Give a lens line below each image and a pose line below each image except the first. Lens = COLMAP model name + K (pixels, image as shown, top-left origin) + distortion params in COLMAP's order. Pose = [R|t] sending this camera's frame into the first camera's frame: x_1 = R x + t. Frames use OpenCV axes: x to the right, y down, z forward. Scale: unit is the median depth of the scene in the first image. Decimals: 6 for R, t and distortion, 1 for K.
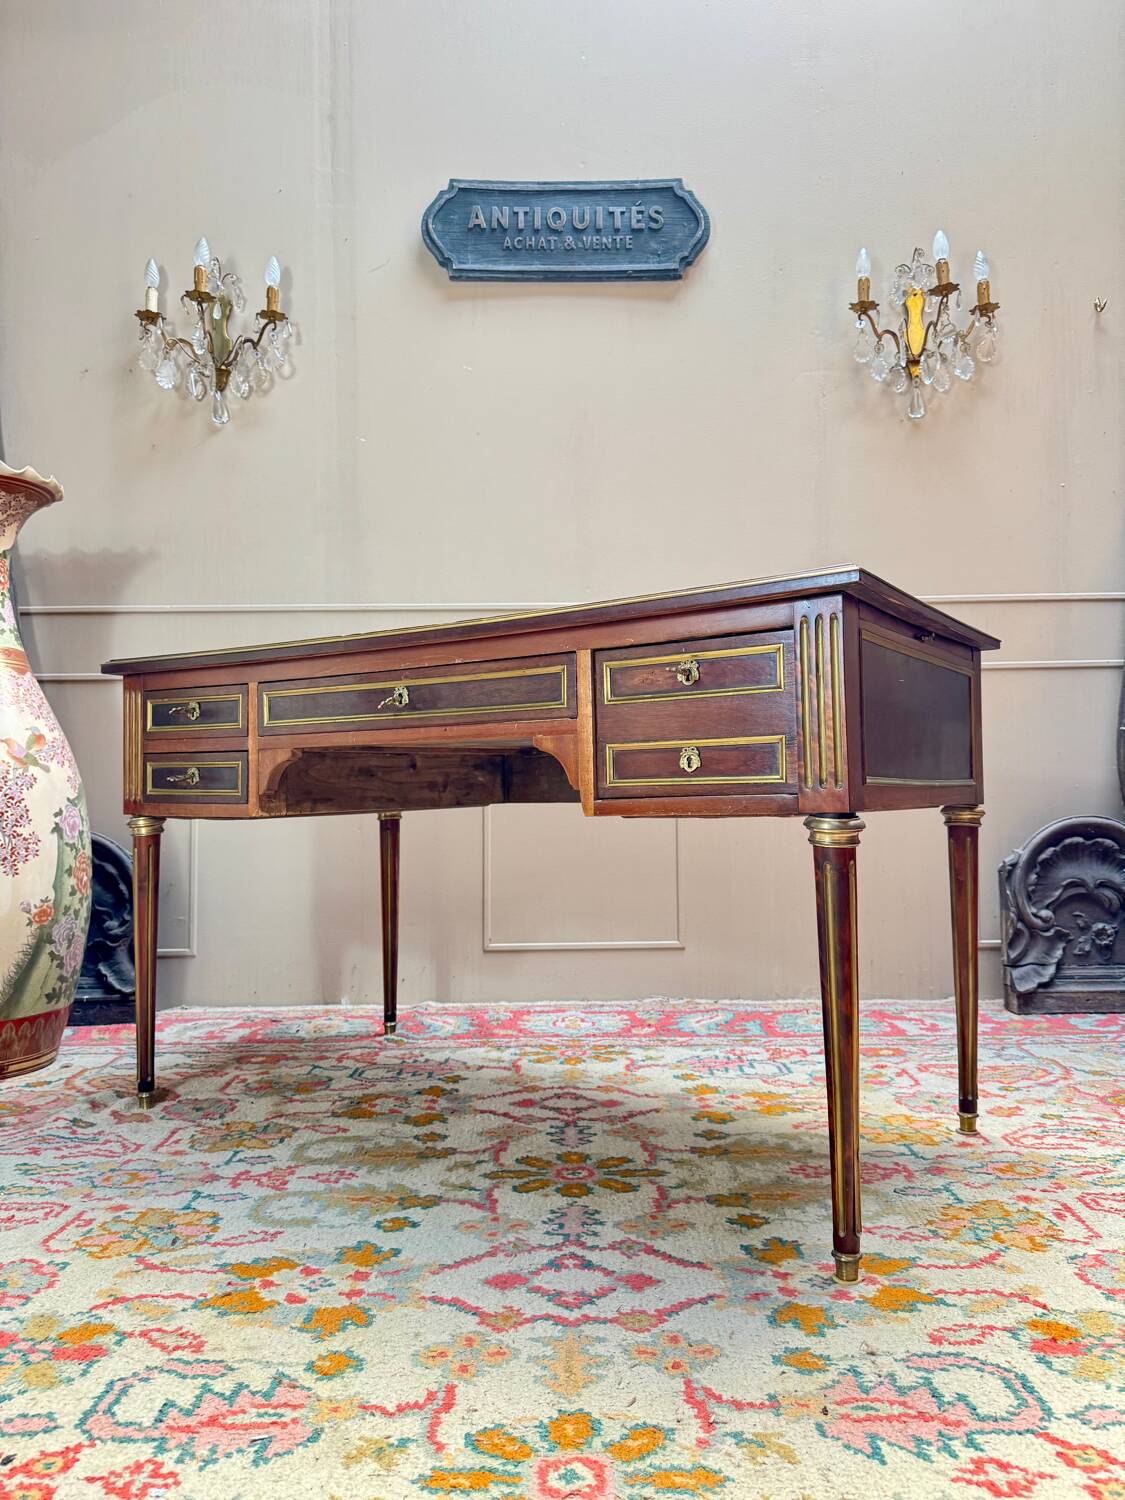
lens RADIAL K [[1071.5, 0, 564.7], [0, 1071.5, 757.5], [0, 0, 1]] dist [-0.001168, -0.003215]
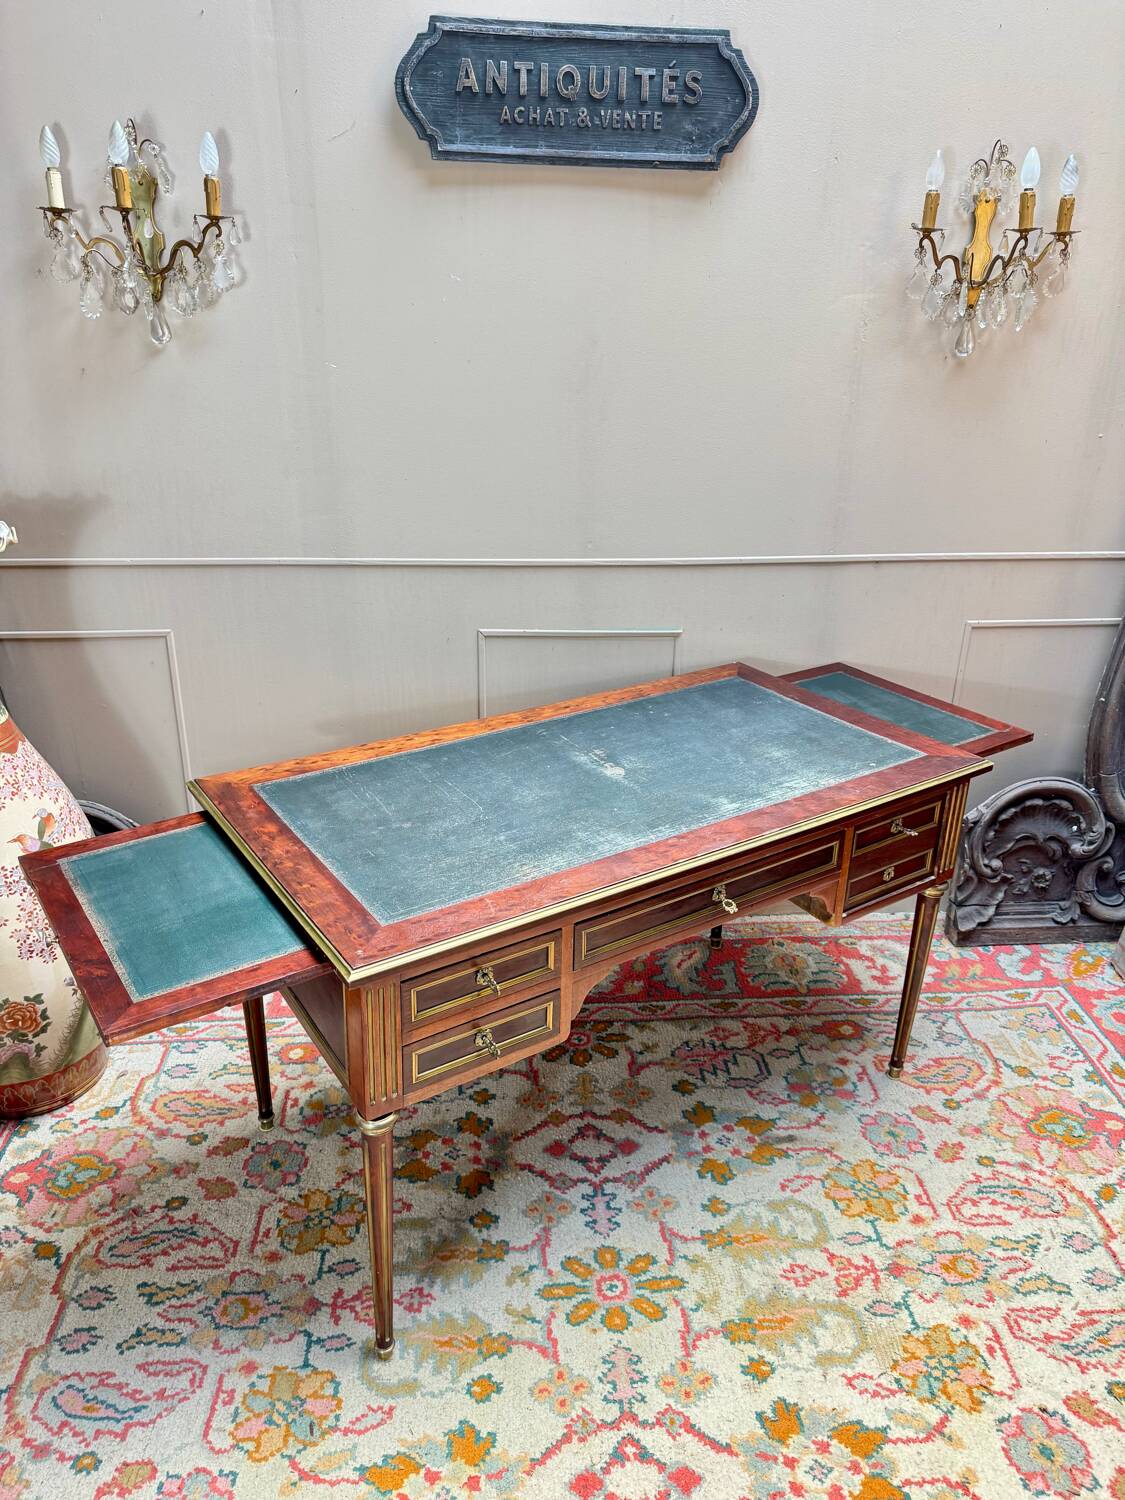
lens RADIAL K [[1068.8, 0, 566.4], [0, 1068.8, 750.6], [0, 0, 1]] dist [0.008497, -0.012295]
pose [[0.996266, -0.008181, 0.085951, -0.114118], [-0.028491, 0.908586, 0.416725, -0.543568], [-0.081504, -0.417618, 0.904960, 0.116710]]
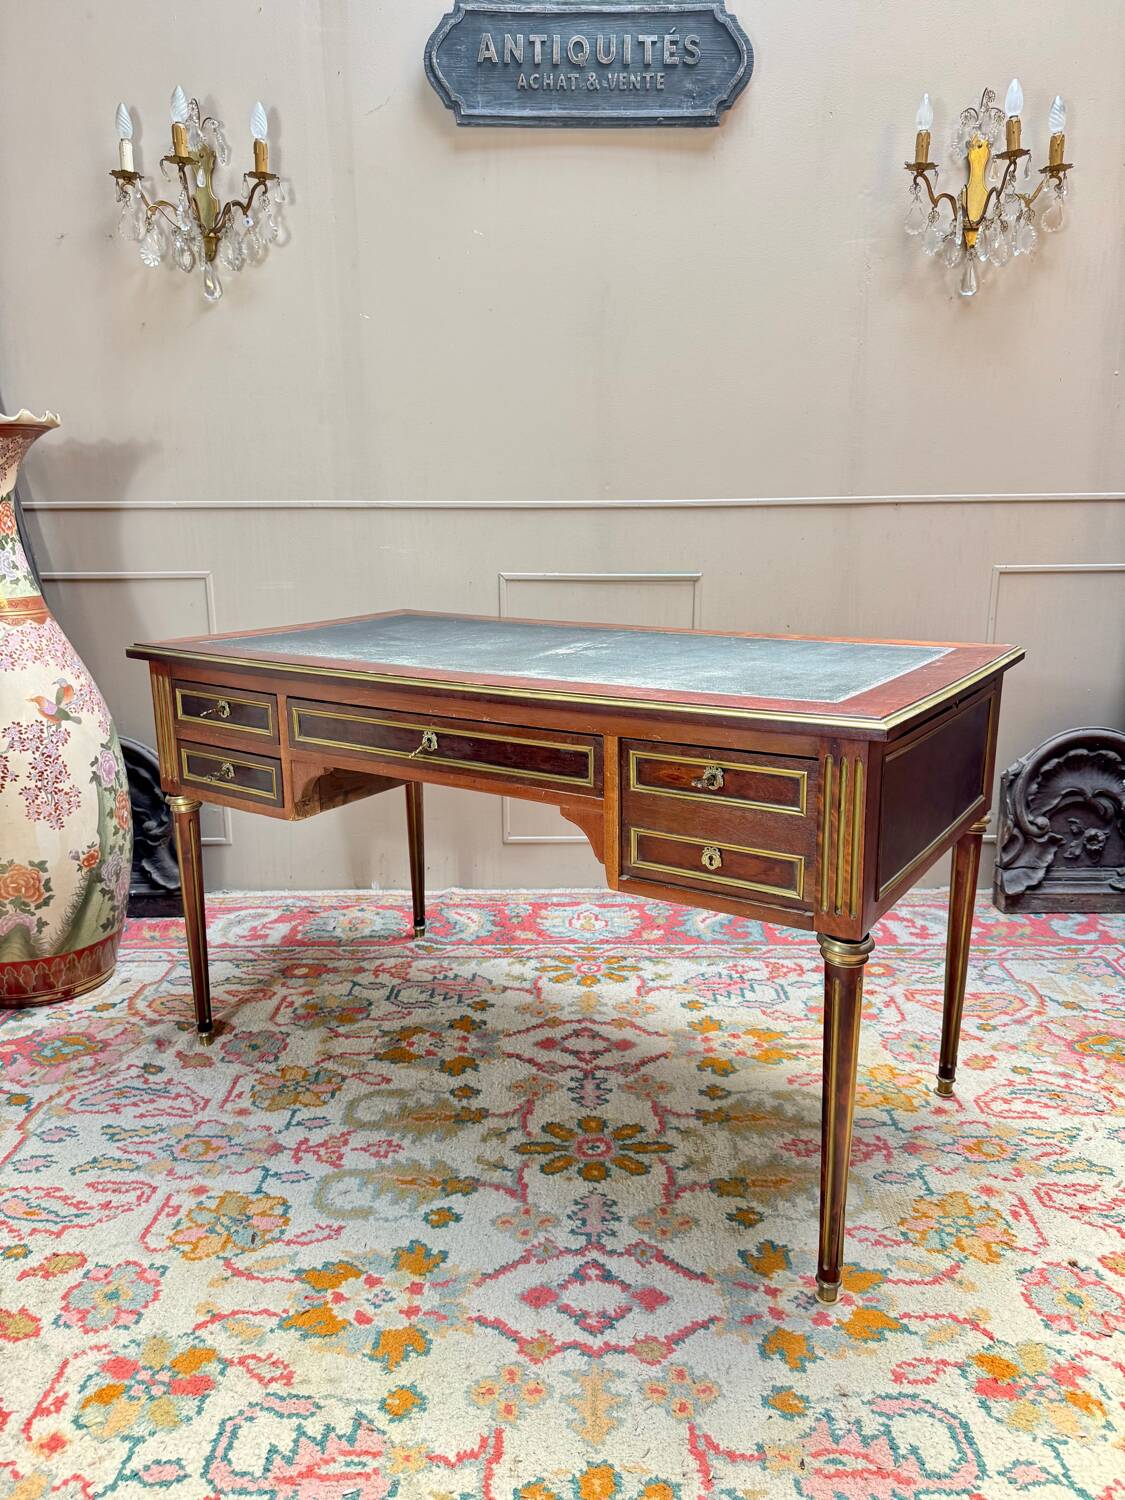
lens RADIAL K [[1069.8, 0, 561.5], [0, 1069.8, 758.5], [0, 0, 1]] dist [0.003804, -0.009769]
pose [[0.999953, 0.006811, -0.006848, -0.015936], [-0.004786, 0.965264, 0.261231, -0.244608], [0.008389, -0.261186, 0.965252, 0.007804]]
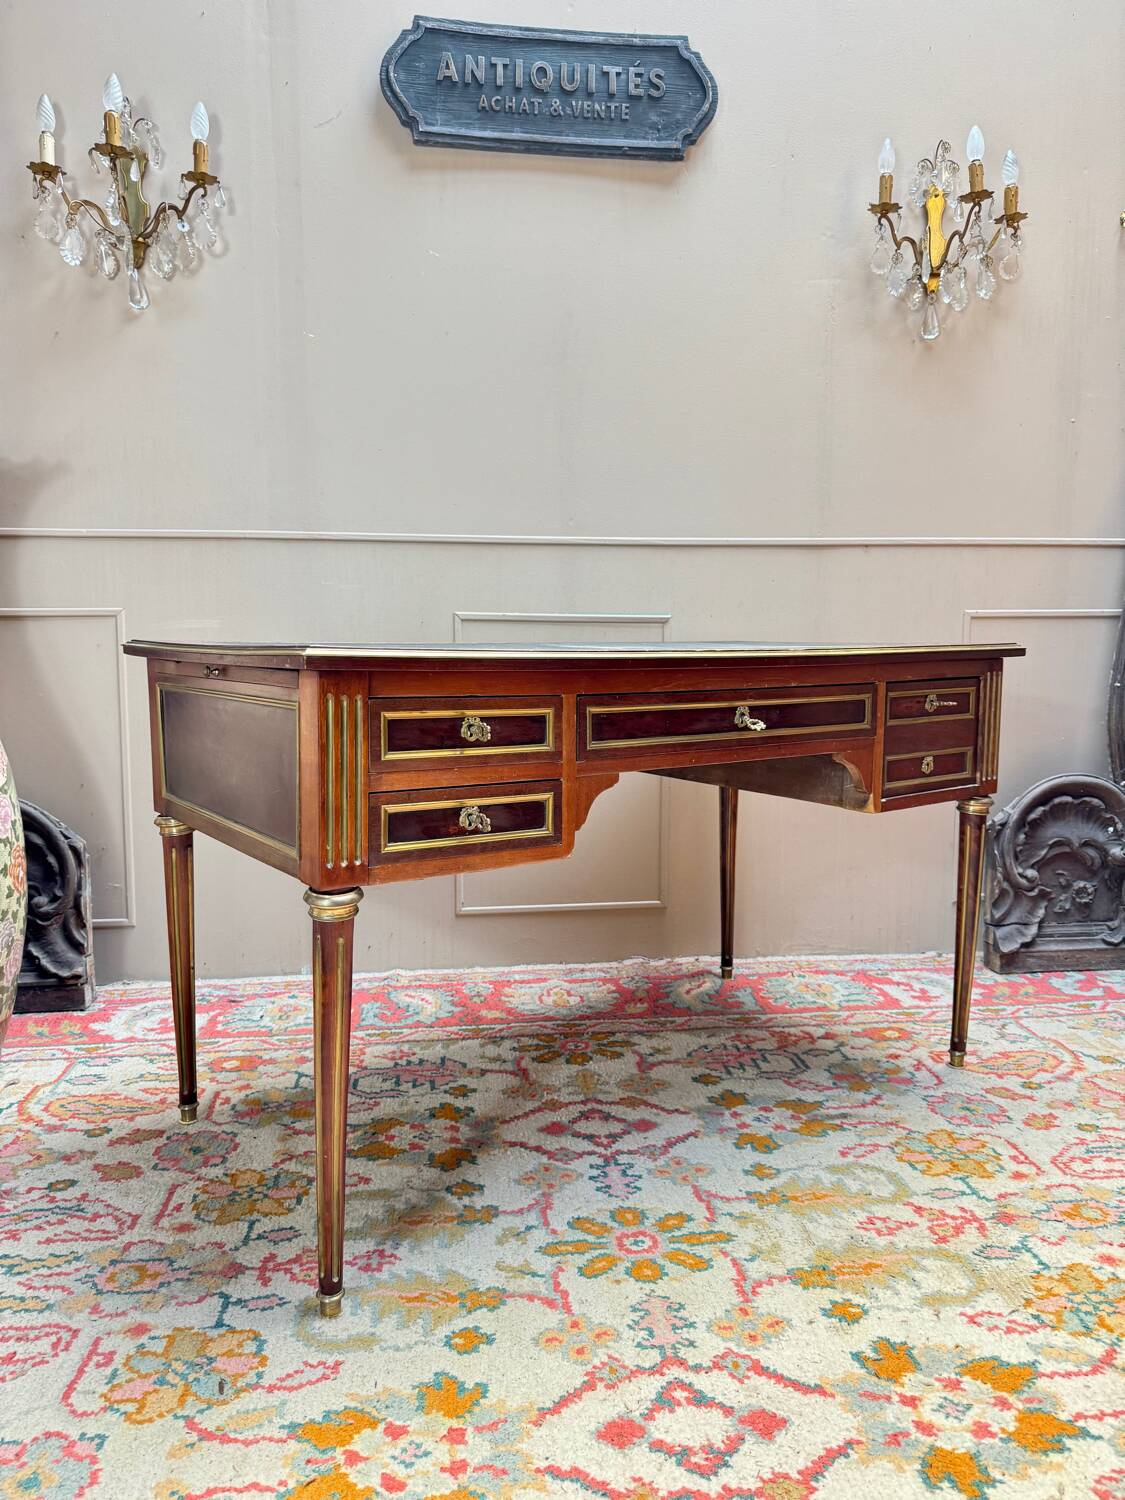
lens RADIAL K [[1071.5, 0, 564.7], [0, 1071.5, 757.5], [0, 0, 1]] dist [-0.001168, -0.003215]
pose [[0.992999, -0.001789, 0.118108, -0.128109], [-0.014902, 0.990000, 0.140277, -0.123675], [-0.117178, -0.141055, 0.983043, 0.123488]]
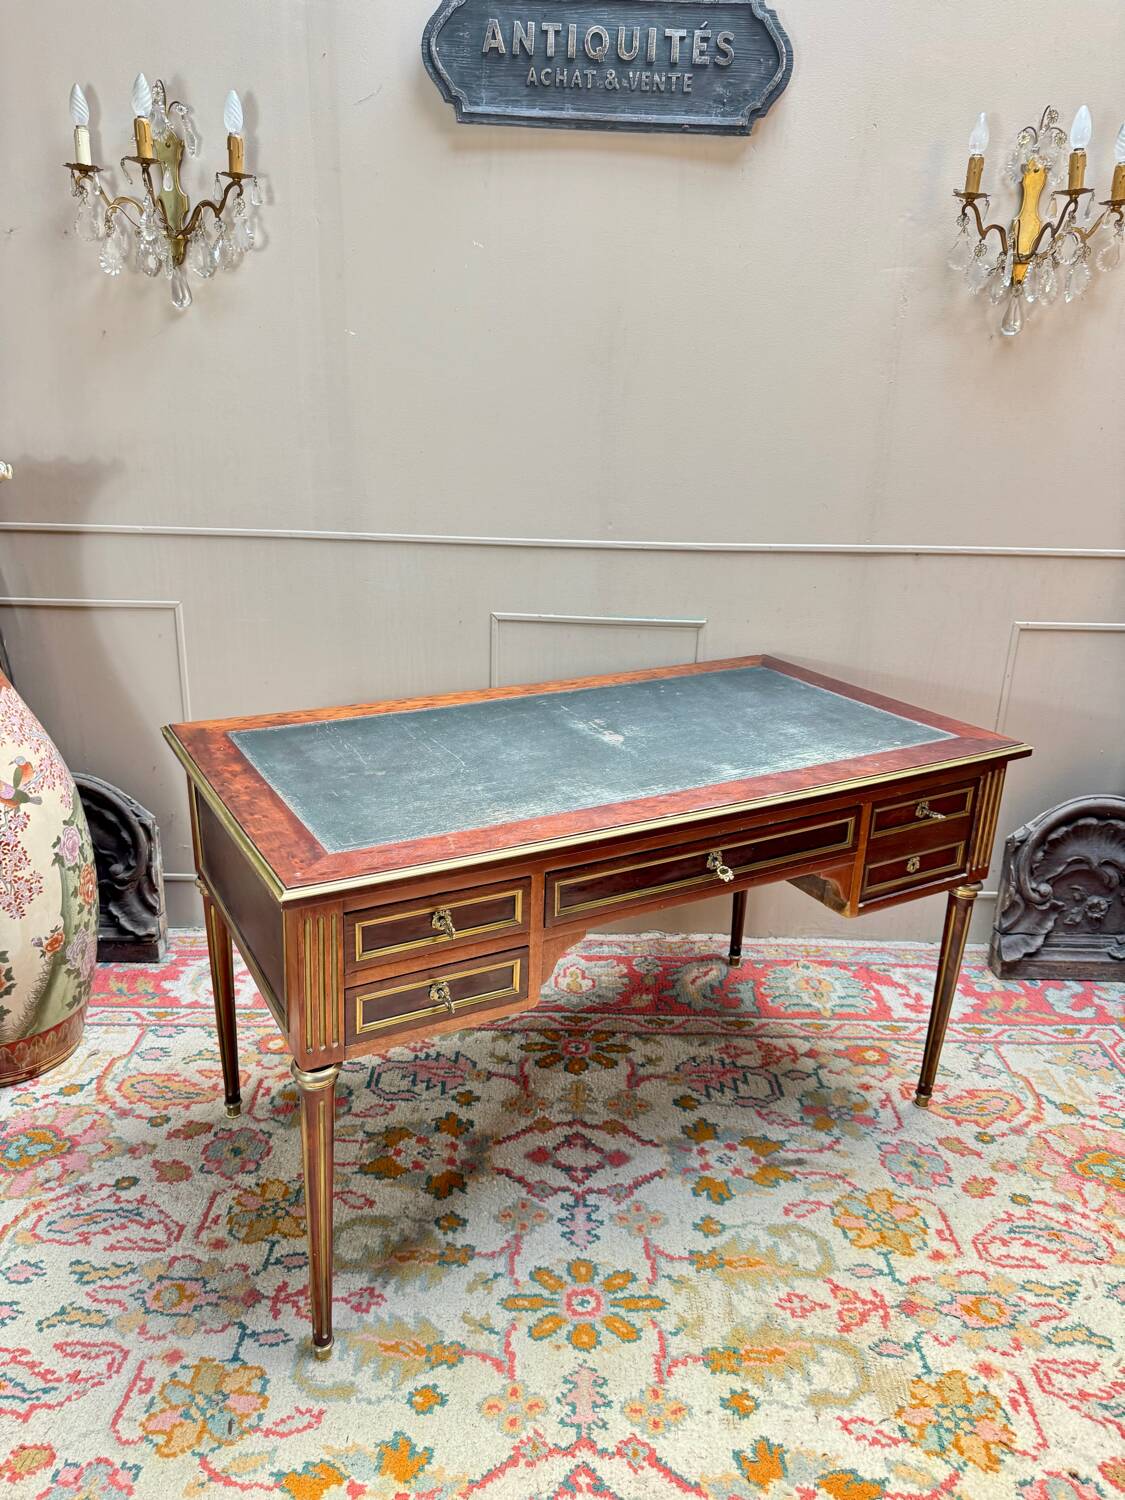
lens RADIAL K [[1069.7, 0, 557.2], [0, 1069.7, 753.6], [0, 0, 1]] dist [0.000107, -0.005265]
pose [[0.999243, 0.034799, 0.017410, -0.044625], [-0.038714, 0.934136, 0.354811, -0.419578], [-0.003916, -0.355216, 0.934776, 0.136553]]
